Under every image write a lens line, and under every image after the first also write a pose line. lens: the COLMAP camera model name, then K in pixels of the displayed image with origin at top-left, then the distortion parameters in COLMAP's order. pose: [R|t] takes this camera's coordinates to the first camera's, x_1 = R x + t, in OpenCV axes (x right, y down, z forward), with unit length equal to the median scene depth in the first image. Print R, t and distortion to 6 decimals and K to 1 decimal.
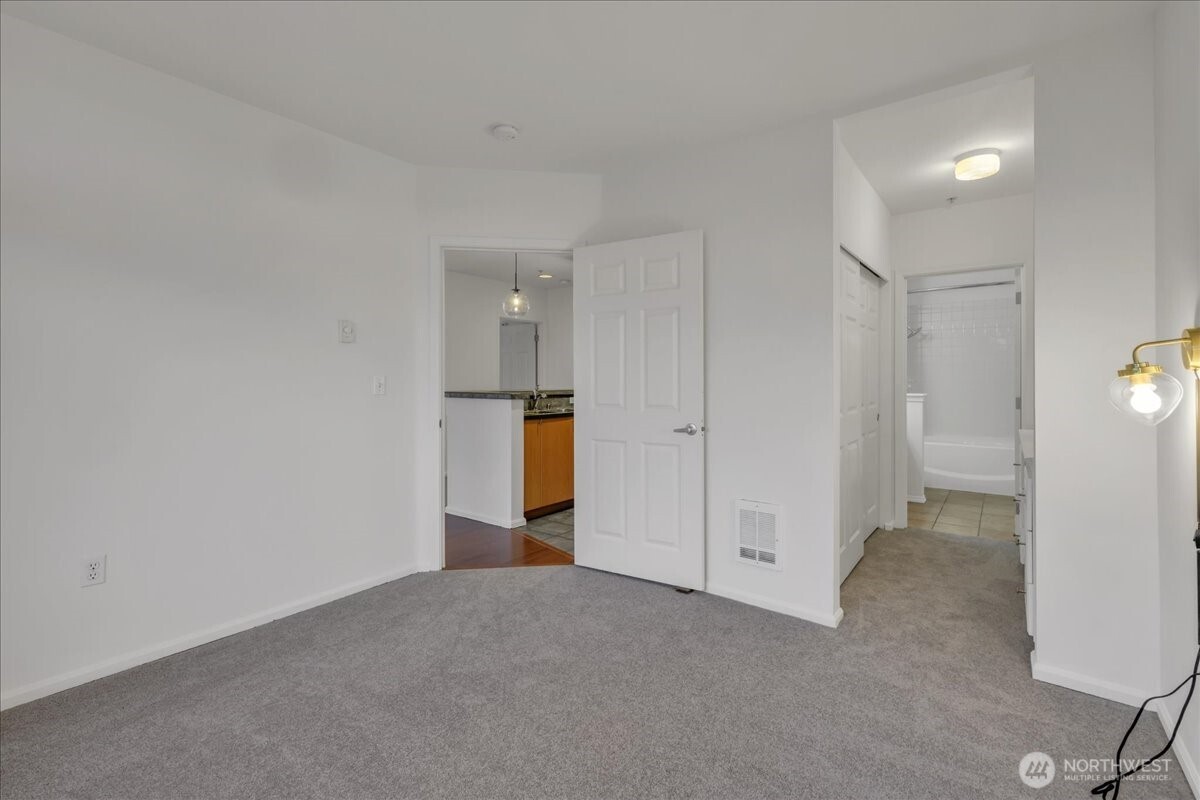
lens RADIAL K [[536.6, 0, 599.0], [0, 536.6, 394.1], [0, 0, 1]] dist [-0.005039, -0.000291]
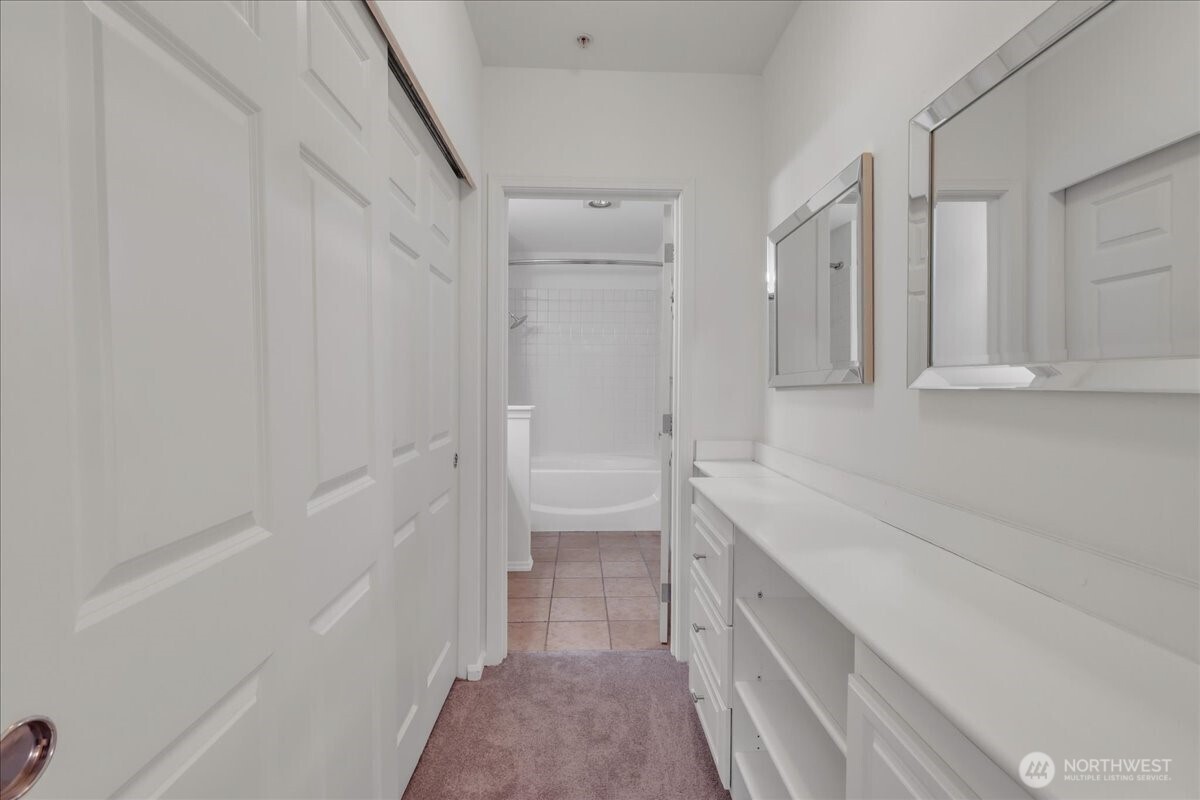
lens RADIAL K [[536.6, 0, 600.1], [0, 536.6, 395.4], [0, 0, 1]] dist [-0.005039, -0.000291]
pose [[0.775159, 0.007501, 0.631722, 0.254742], [-0.002101, 0.999955, -0.009296, -0.007320], [-0.631763, 0.005879, 0.775140, 0.433904]]
